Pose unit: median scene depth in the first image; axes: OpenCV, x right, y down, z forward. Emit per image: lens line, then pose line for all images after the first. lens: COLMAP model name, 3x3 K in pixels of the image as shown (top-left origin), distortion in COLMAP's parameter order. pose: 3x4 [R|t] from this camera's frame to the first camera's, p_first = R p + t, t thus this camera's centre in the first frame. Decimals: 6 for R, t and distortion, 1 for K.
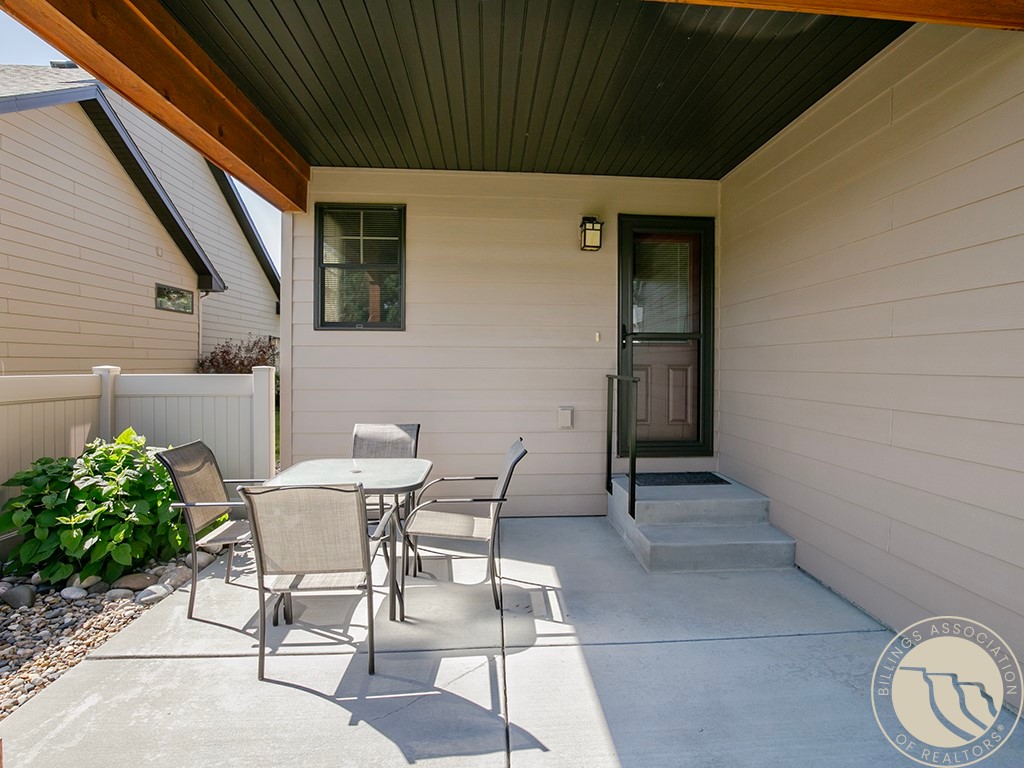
lens RADIAL K [[530.6, 0, 591.5], [0, 530.6, 374.3], [0, 0, 1]] dist [-0.031867, 0.005382]
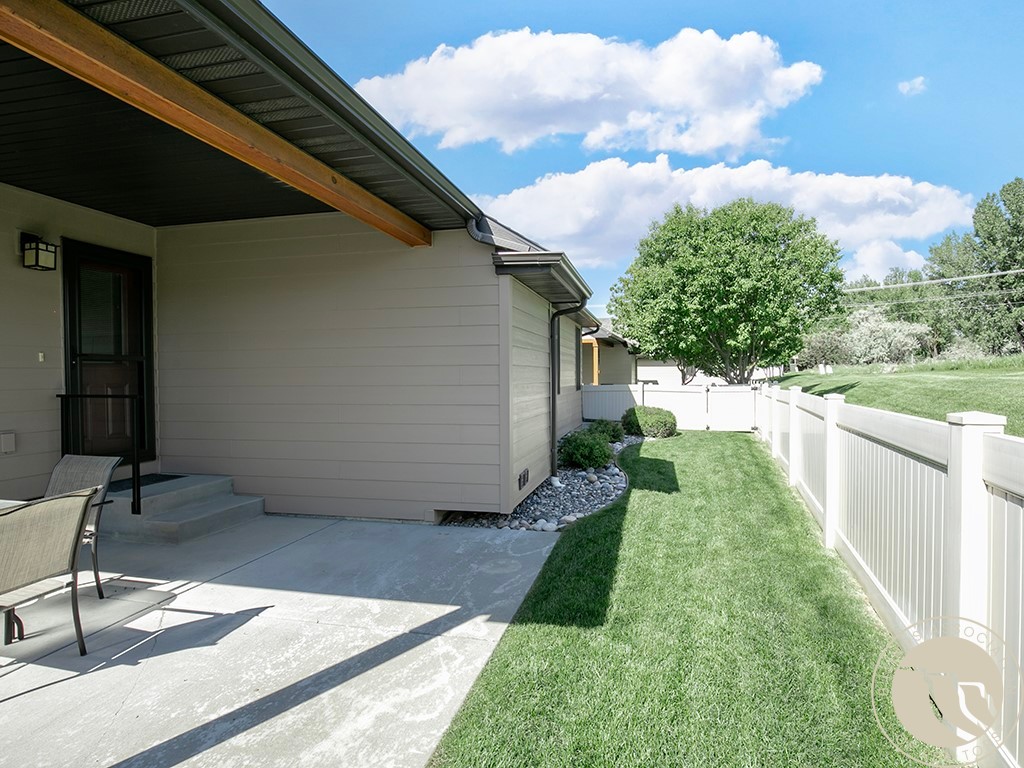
lens RADIAL K [[530.6, 0, 555.1], [0, 530.6, 389.5], [0, 0, 1]] dist [-0.031867, 0.005382]
pose [[0.273981, -0.032721, 0.961178, -0.718291], [0.020537, 0.999392, 0.028168, -0.019279], [-0.961516, 0.012022, 0.274486, -0.201935]]
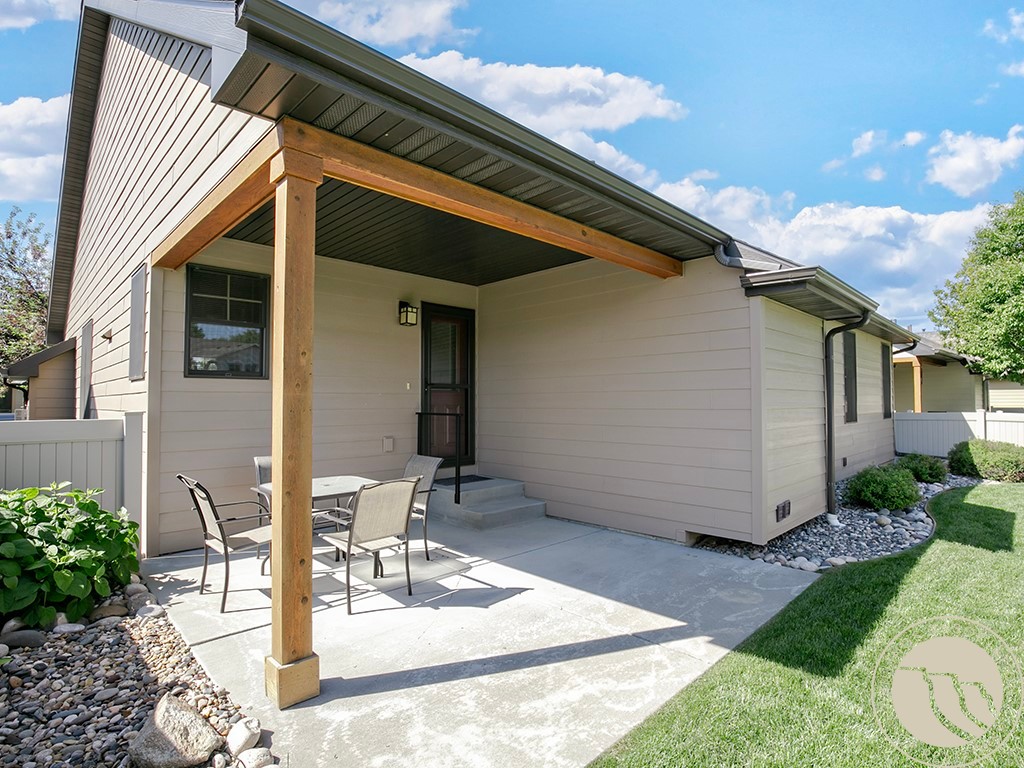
lens RADIAL K [[530.6, 0, 536.9], [0, 530.6, 391.2], [0, 0, 1]] dist [-0.031867, 0.005382]
pose [[0.760231, 0.006476, 0.649621, -0.709882], [0.015332, 0.999493, -0.027906, -0.013206], [-0.649472, 0.031175, 0.759746, -0.326895]]
